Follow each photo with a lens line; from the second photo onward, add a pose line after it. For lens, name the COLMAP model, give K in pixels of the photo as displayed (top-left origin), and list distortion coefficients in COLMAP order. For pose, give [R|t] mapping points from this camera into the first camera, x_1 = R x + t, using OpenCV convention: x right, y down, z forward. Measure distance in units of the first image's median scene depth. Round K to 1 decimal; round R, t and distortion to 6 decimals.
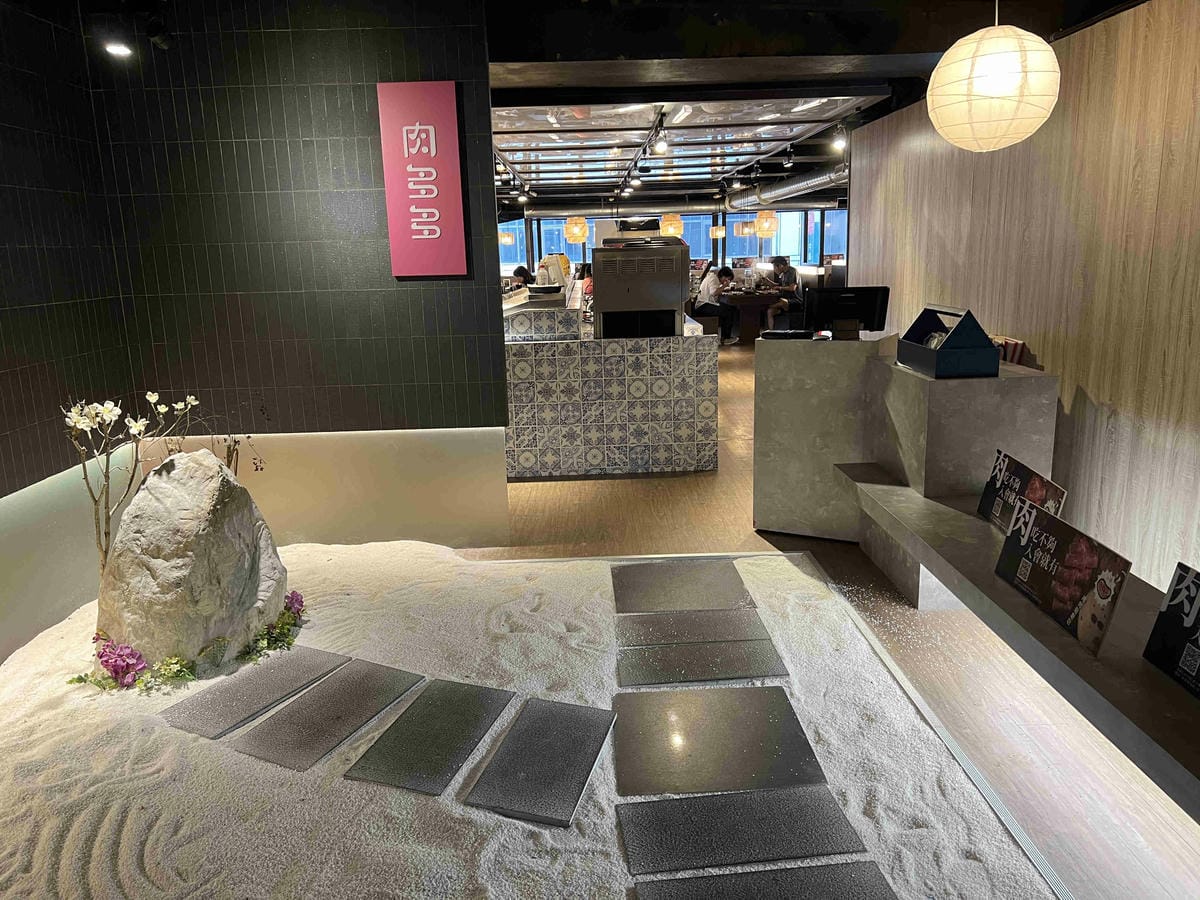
lens RADIAL K [[908.0, 0, 596.4], [0, 908.0, 466.7], [0, 0, 1]] dist [0.114442, -0.203740]
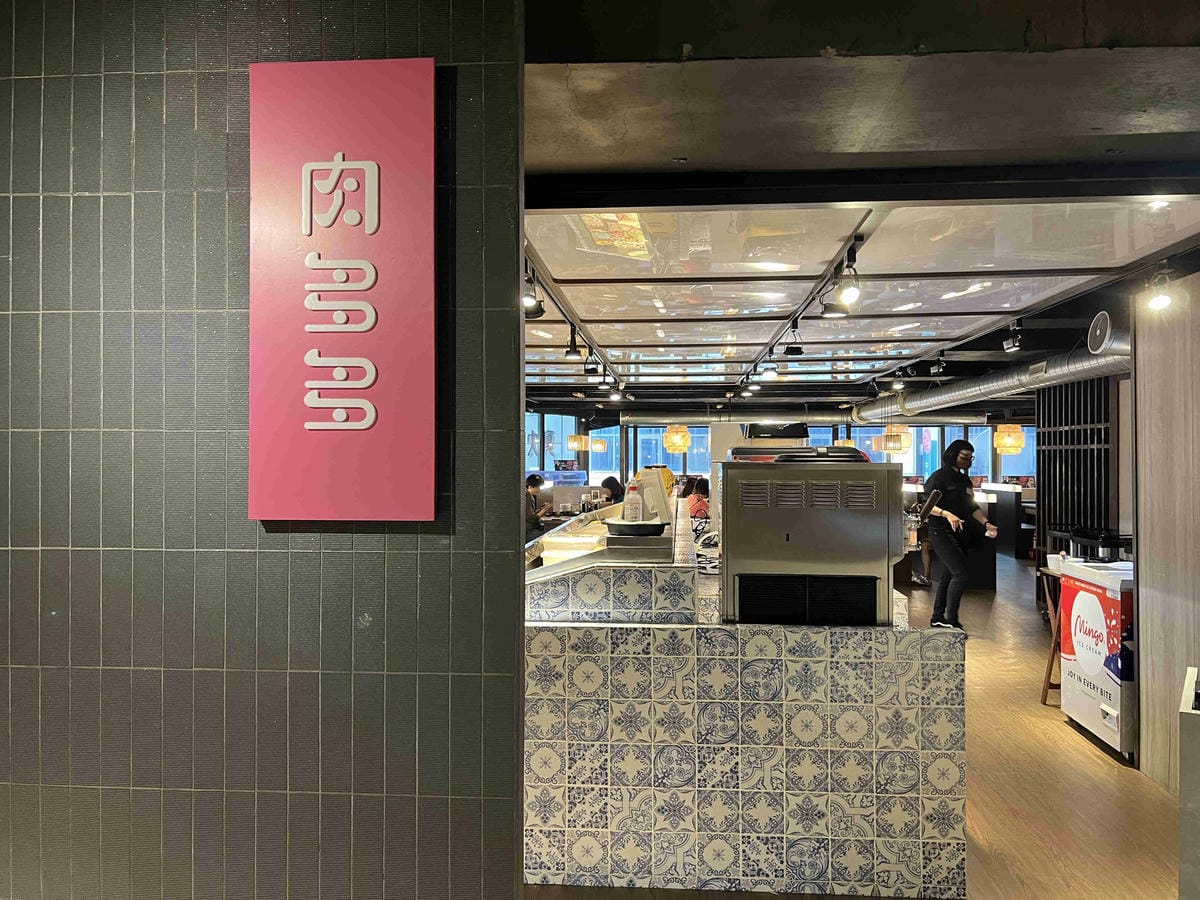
lens RADIAL K [[908.0, 0, 596.4], [0, 908.0, 466.7], [0, 0, 1]] dist [0.114442, -0.203740]
pose [[0.994071, 0.031875, -0.103961, -0.023631], [-0.054206, 0.974070, -0.219658, -0.107497], [0.094263, 0.223991, 0.970022, 0.444573]]
